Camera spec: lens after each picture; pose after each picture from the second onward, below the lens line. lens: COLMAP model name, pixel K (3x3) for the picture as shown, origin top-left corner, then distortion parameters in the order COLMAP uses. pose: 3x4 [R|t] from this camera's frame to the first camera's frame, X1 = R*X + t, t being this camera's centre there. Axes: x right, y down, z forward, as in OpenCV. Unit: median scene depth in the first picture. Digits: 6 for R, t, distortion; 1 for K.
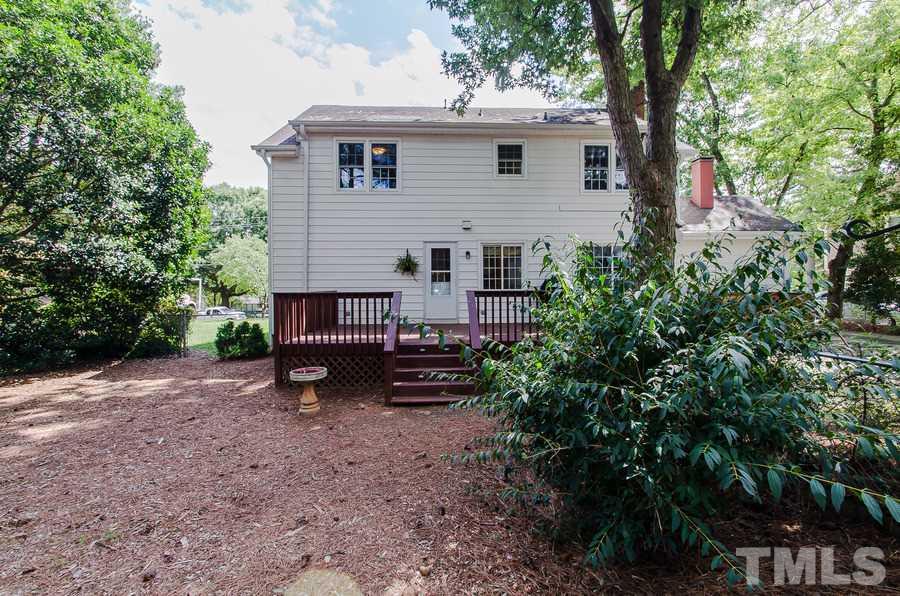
lens RADIAL K [[393.9, 0, 459.4], [0, 393.9, 287.5], [0, 0, 1]] dist [0.001669, -0.000165]
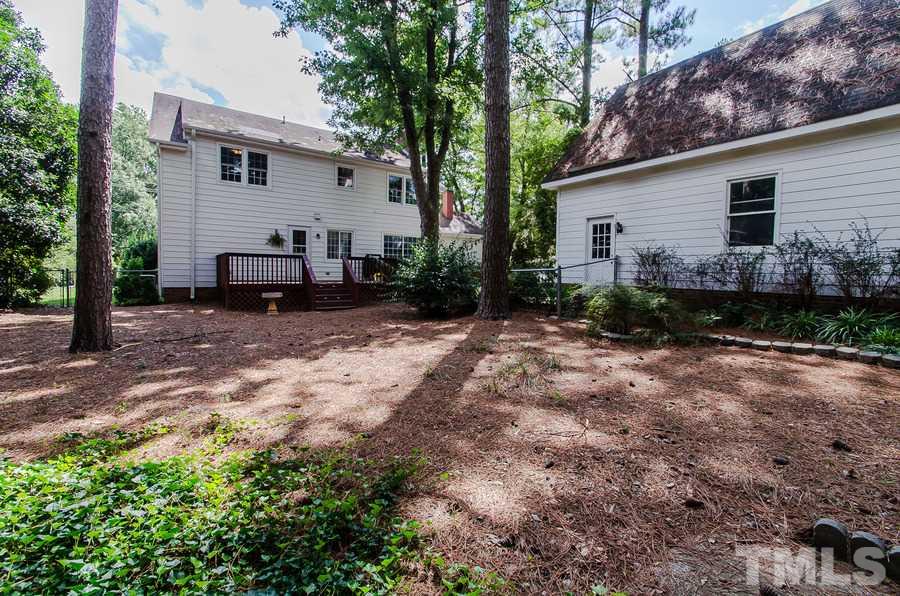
lens RADIAL K [[393.9, 0, 459.4], [0, 393.9, 287.5], [0, 0, 1]] dist [0.001669, -0.000165]
pose [[0.828539, -0.005893, 0.559900, -0.383521], [-0.013846, 0.999423, 0.031009, 0.062259], [-0.559760, -0.033444, 0.827980, -0.585116]]
